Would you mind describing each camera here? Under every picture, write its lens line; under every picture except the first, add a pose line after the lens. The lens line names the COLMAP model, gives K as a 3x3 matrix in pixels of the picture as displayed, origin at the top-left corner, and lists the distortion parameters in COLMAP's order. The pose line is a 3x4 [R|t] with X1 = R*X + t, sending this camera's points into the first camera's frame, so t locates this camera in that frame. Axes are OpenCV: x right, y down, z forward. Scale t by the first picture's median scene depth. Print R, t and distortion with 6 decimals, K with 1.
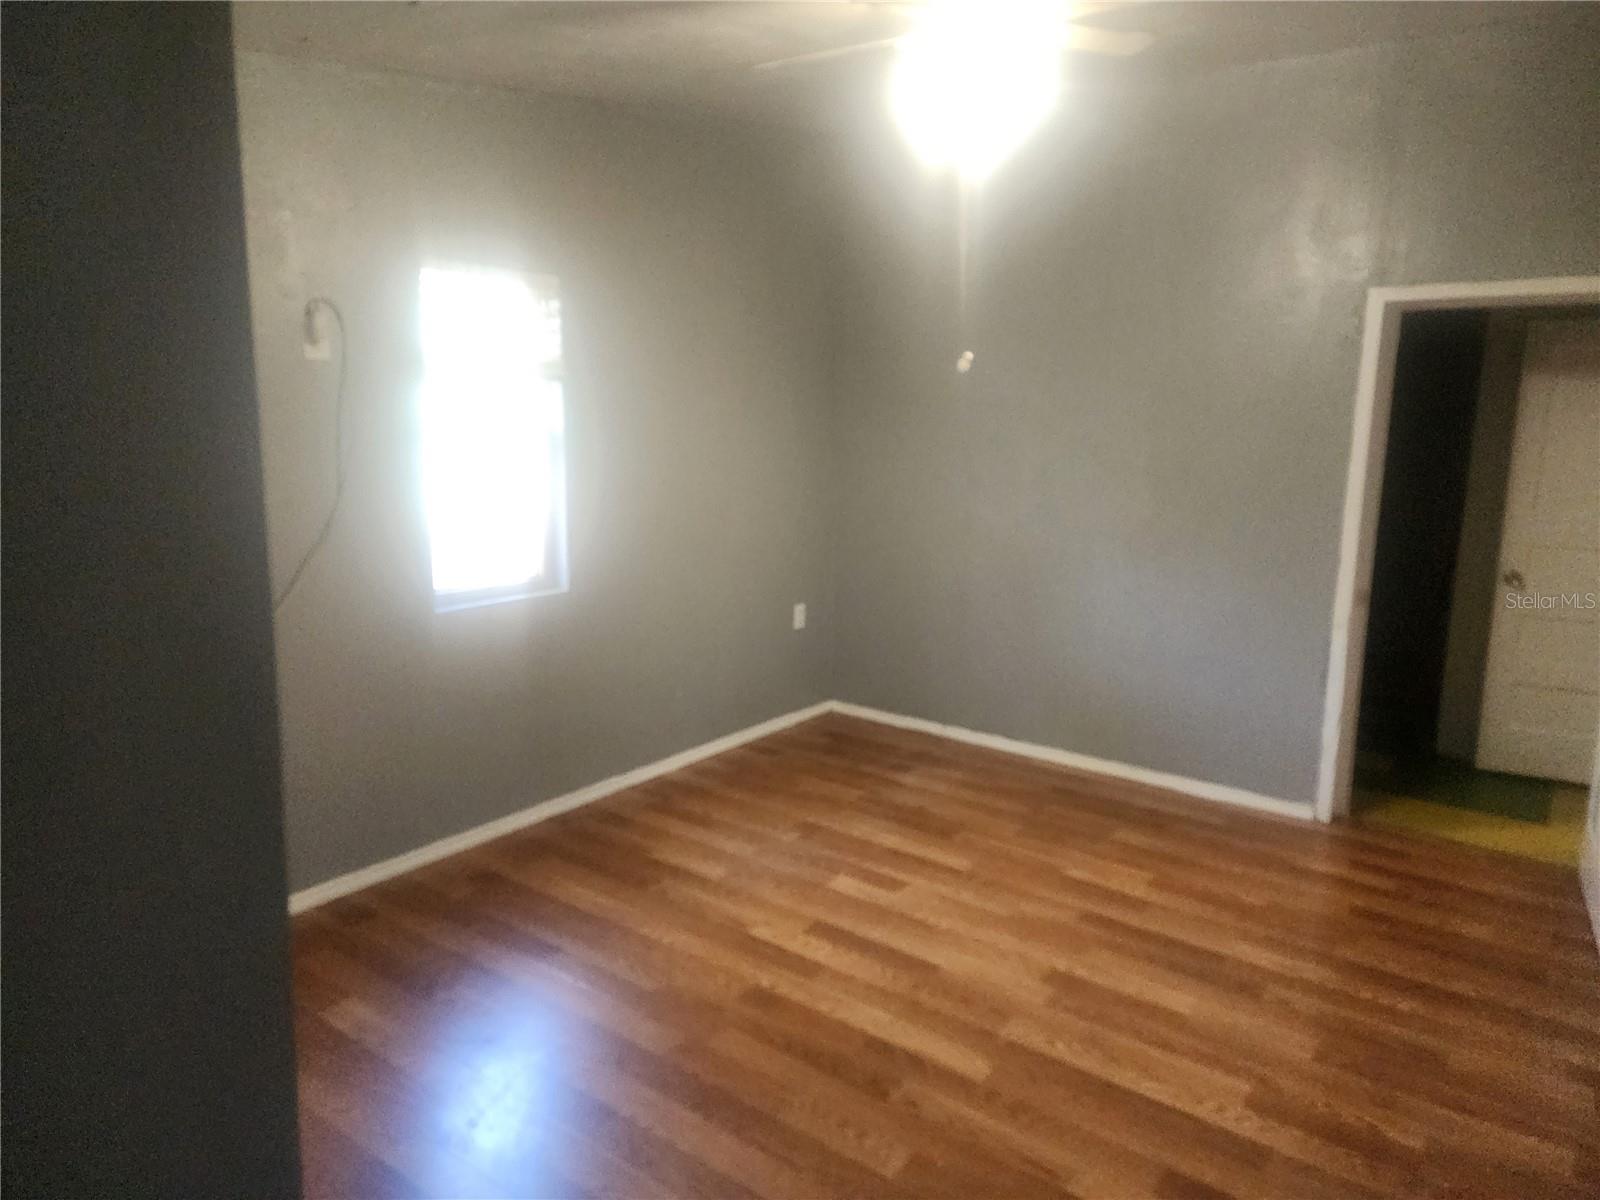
lens RADIAL K [[1084.5, 0, 780.1], [0, 1084.5, 605.8], [0, 0, 1]] dist [0.095596, -0.095853]
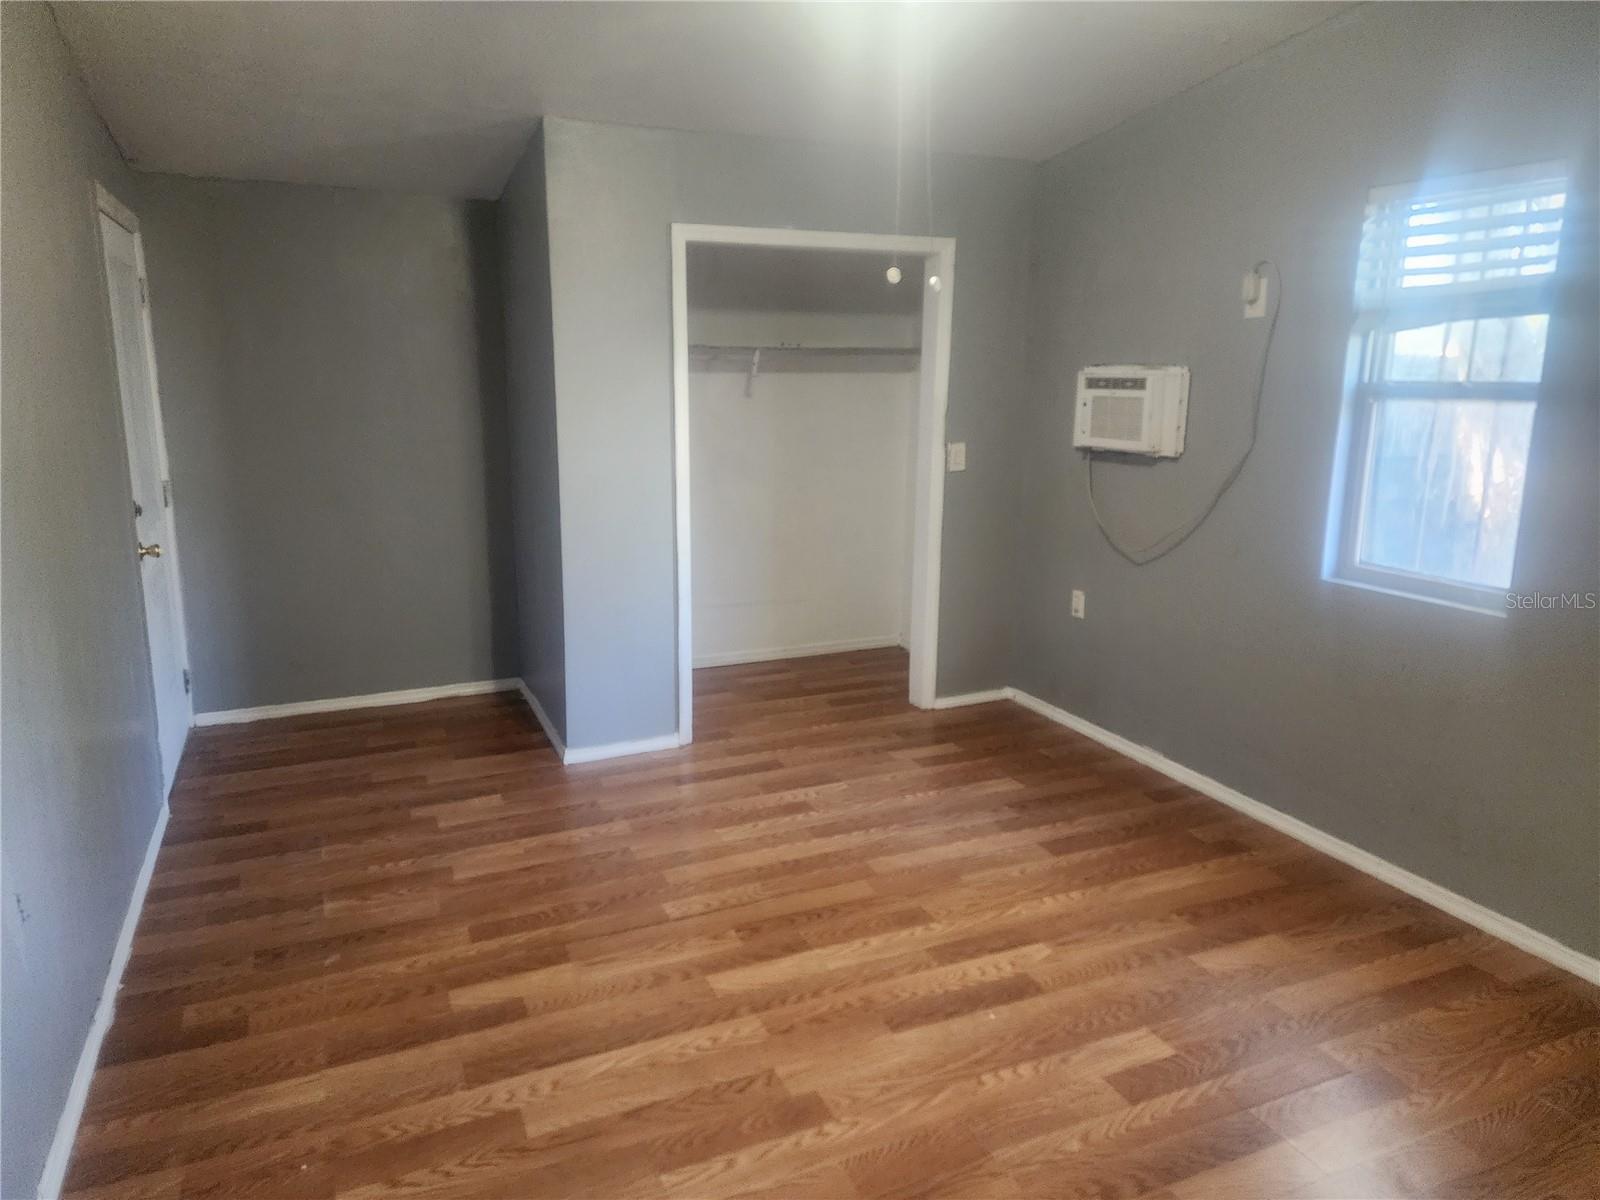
lens RADIAL K [[1084.5, 0, 780.1], [0, 1084.5, 605.8], [0, 0, 1]] dist [0.095596, -0.095853]
pose [[-0.524098, 0.157233, -0.837018, 0.864641], [-0.162498, 0.946293, 0.279508, -0.189925], [0.836012, 0.282503, -0.470401, 1.293026]]
